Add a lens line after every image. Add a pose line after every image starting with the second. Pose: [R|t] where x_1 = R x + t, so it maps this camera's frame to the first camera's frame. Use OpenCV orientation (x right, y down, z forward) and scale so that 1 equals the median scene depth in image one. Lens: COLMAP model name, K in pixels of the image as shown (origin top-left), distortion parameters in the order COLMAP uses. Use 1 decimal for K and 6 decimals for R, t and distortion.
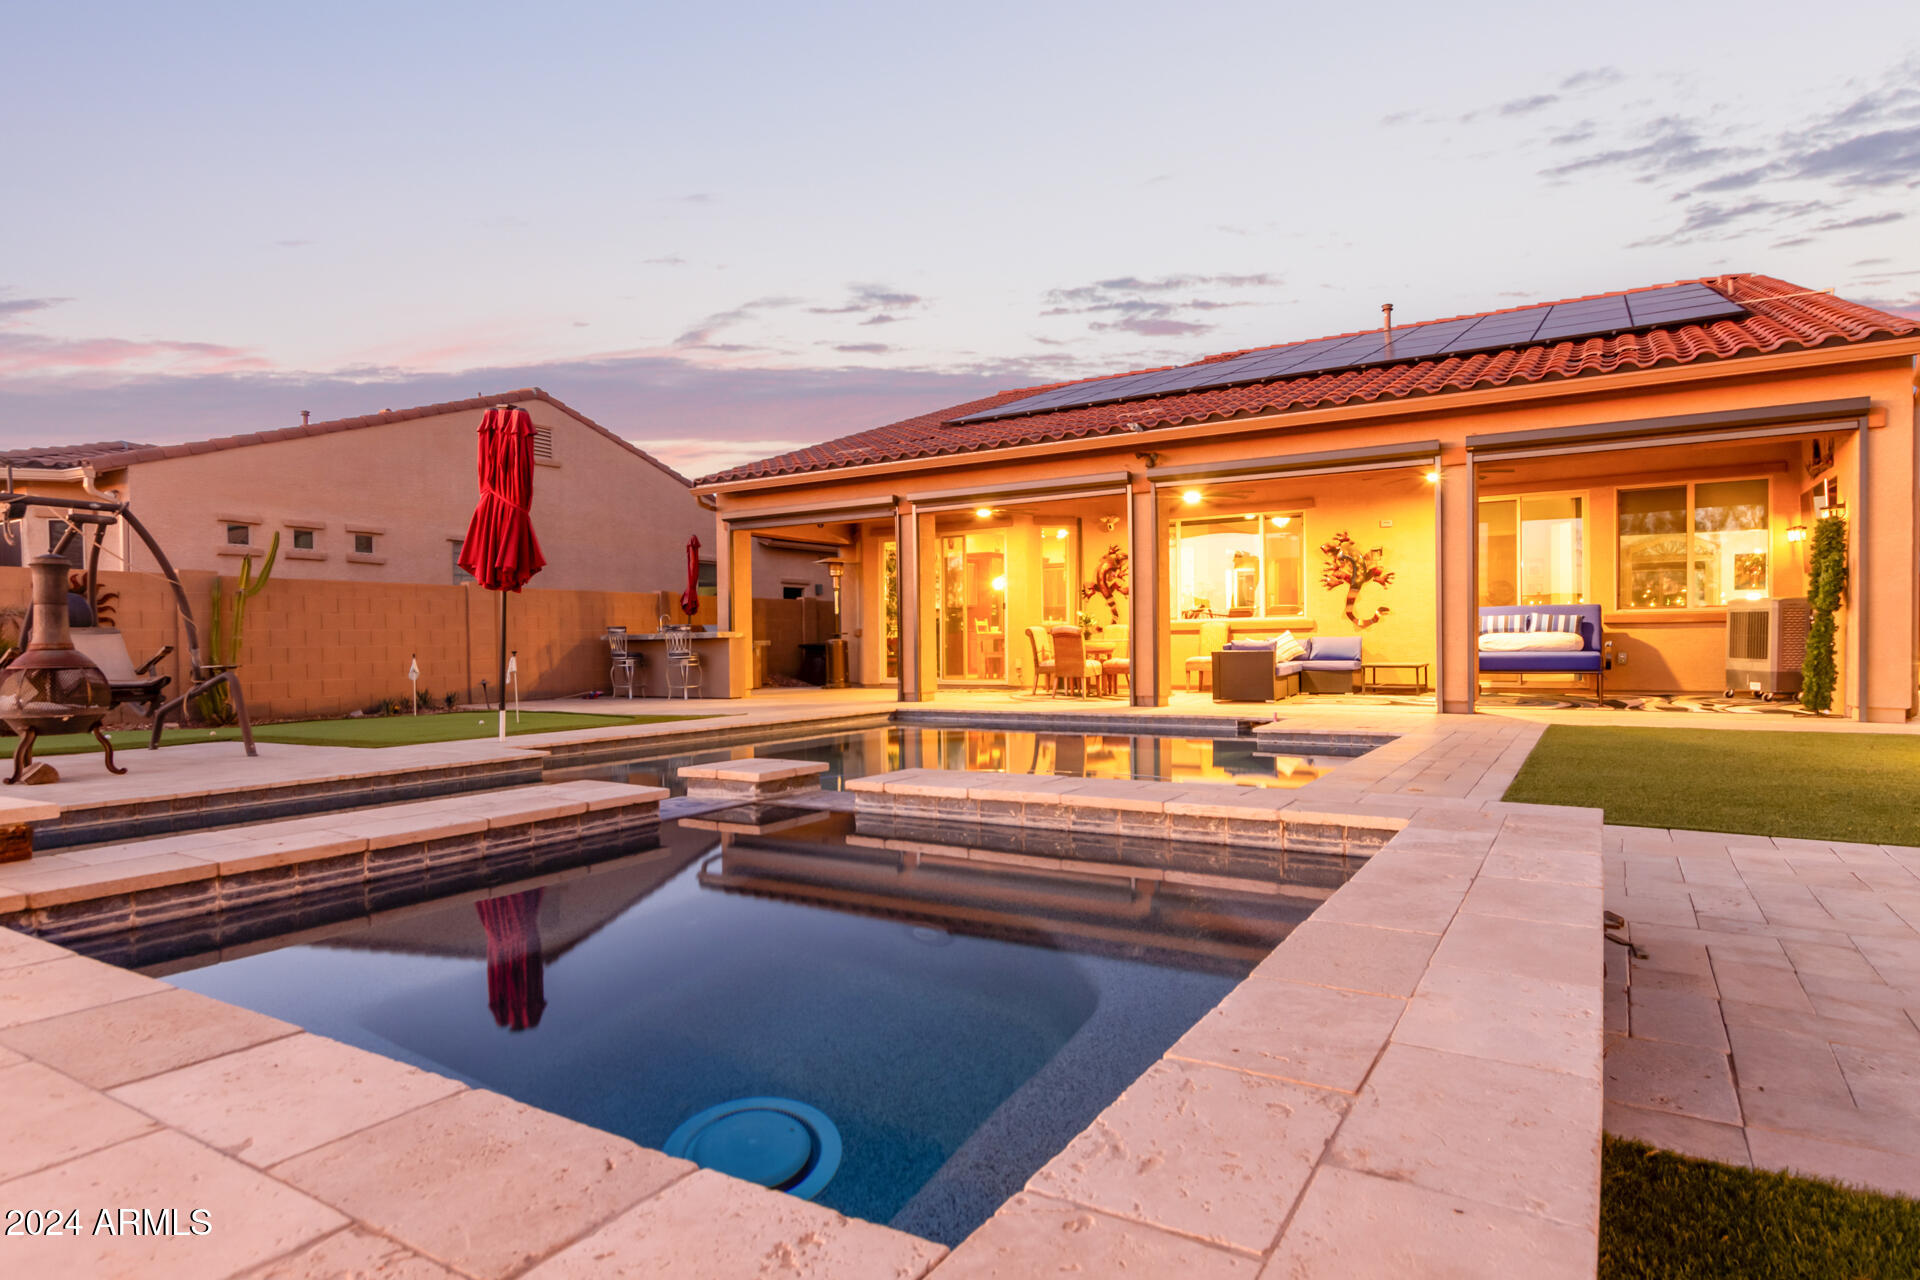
lens RADIAL K [[1063.0, 0, 969.8], [0, 1063.0, 658.1], [0, 0, 1]] dist [0.001599, -0.001345]
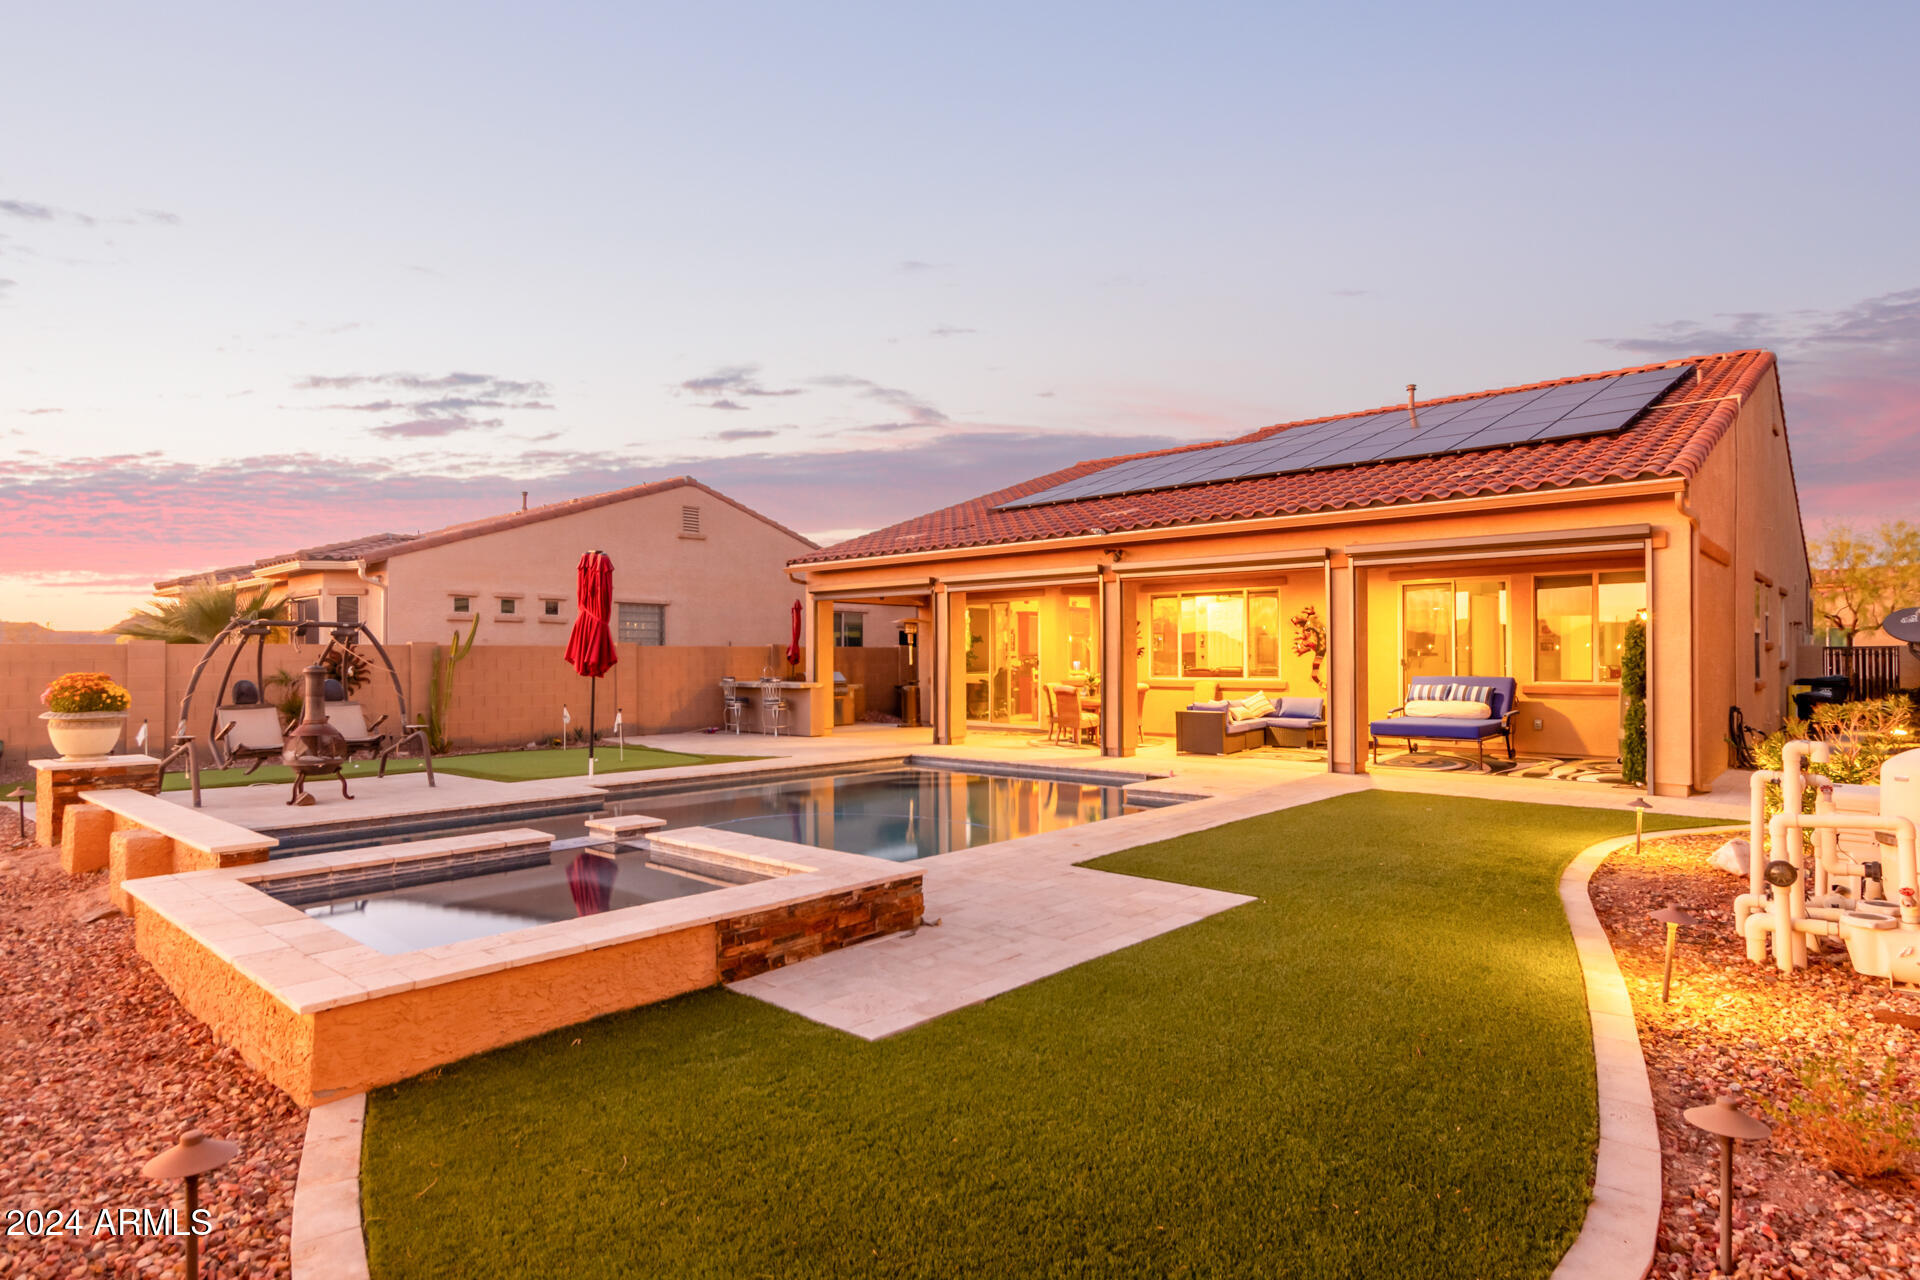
lens RADIAL K [[1043.6, 0, 966.3], [0, 1043.6, 654.7], [0, 0, 1]] dist [-0.000065, 0.002344]
pose [[0.982729, 0.008131, -0.184872, 0.219625], [-0.010969, 0.999837, -0.014334, -0.051928], [0.184725, 0.016114, 0.982658, -0.208928]]
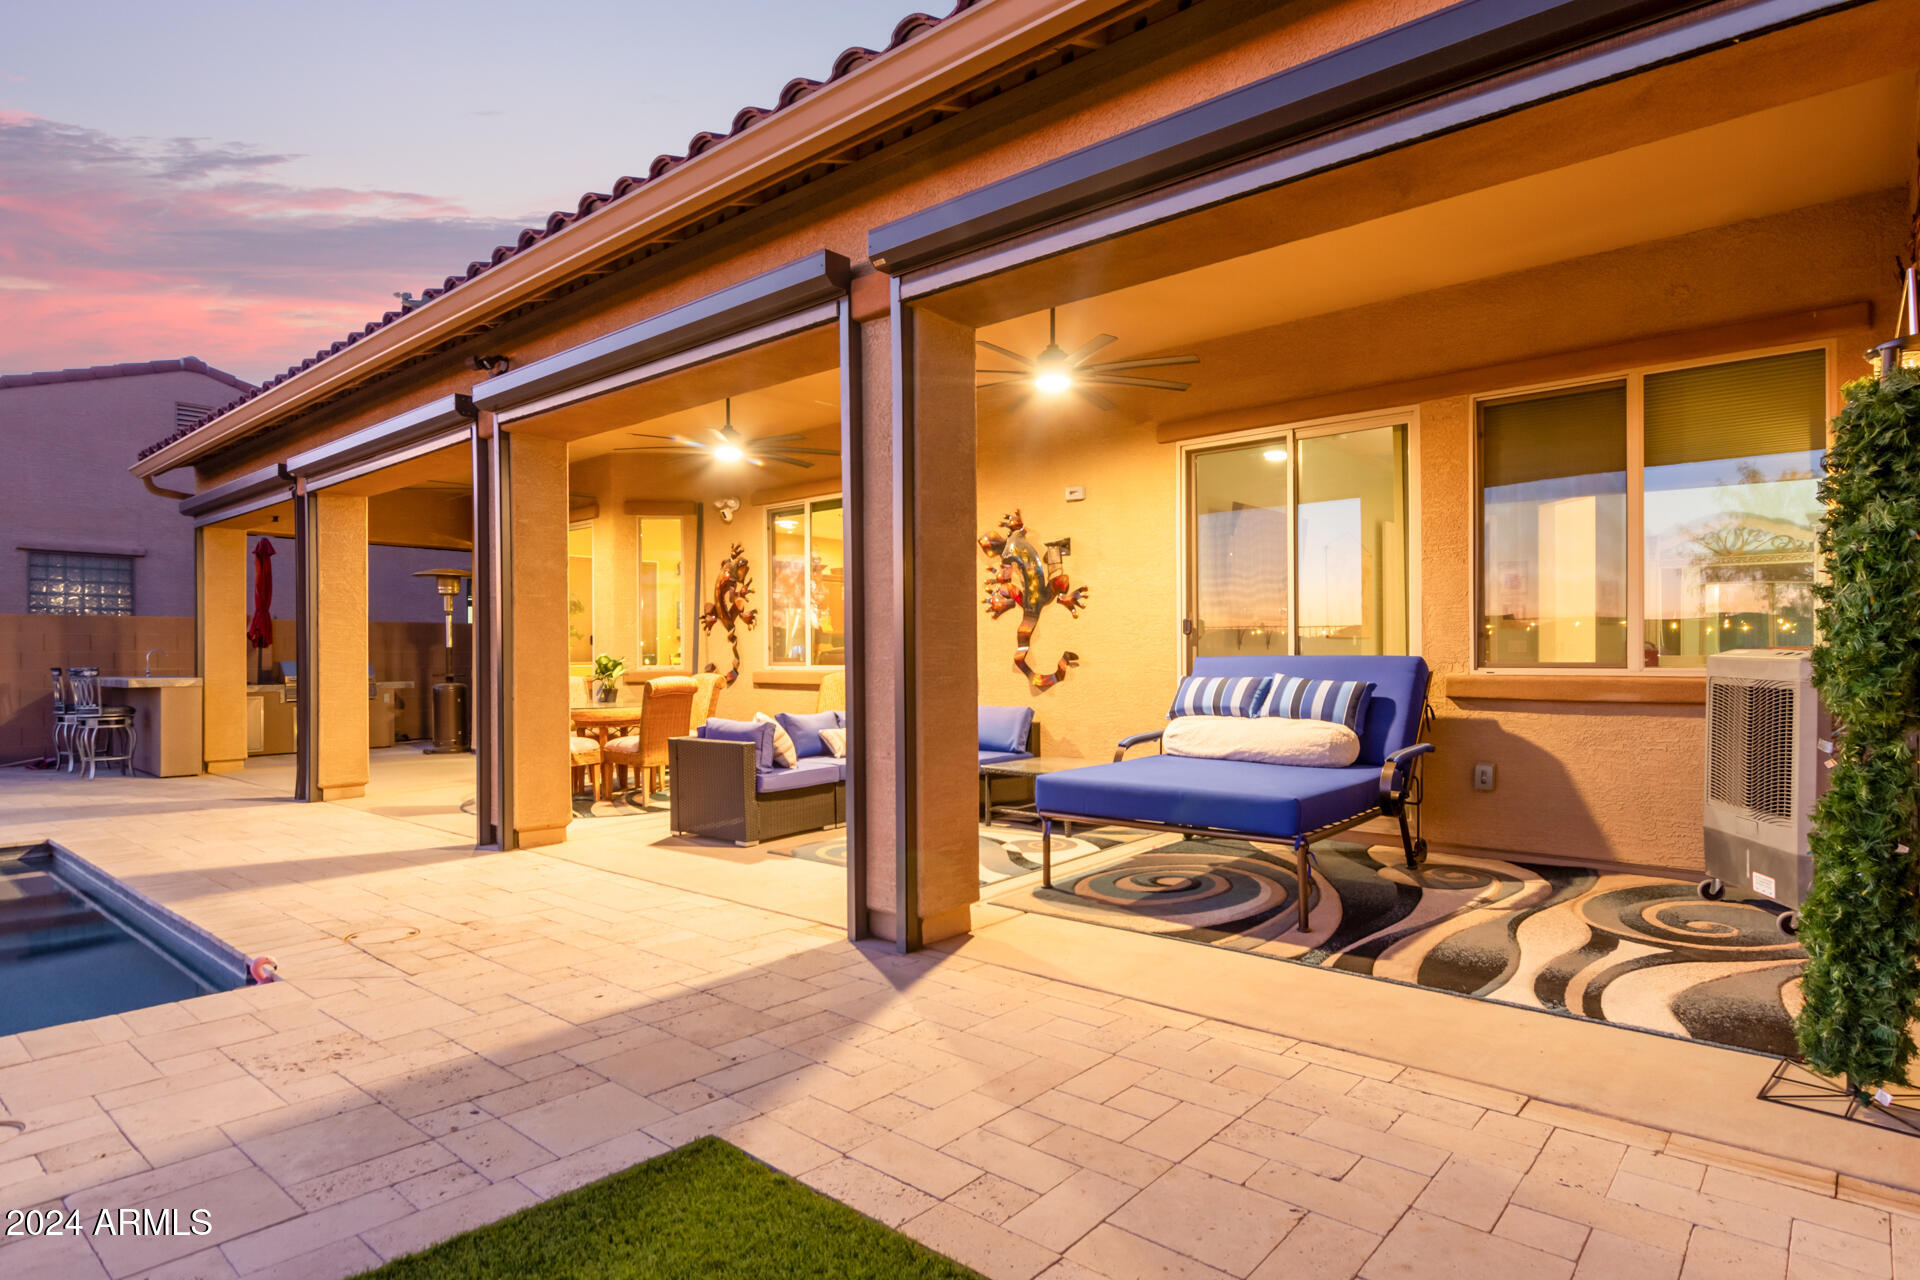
lens RADIAL K [[1043.6, 0, 966.3], [0, 1043.6, 654.7], [0, 0, 1]] dist [-0.000065, 0.002344]
pose [[0.985889, 0.006526, -0.167272, 0.472943], [-0.008755, 0.999882, -0.012593, -0.043927], [0.167170, 0.013880, 0.985830, 0.532118]]
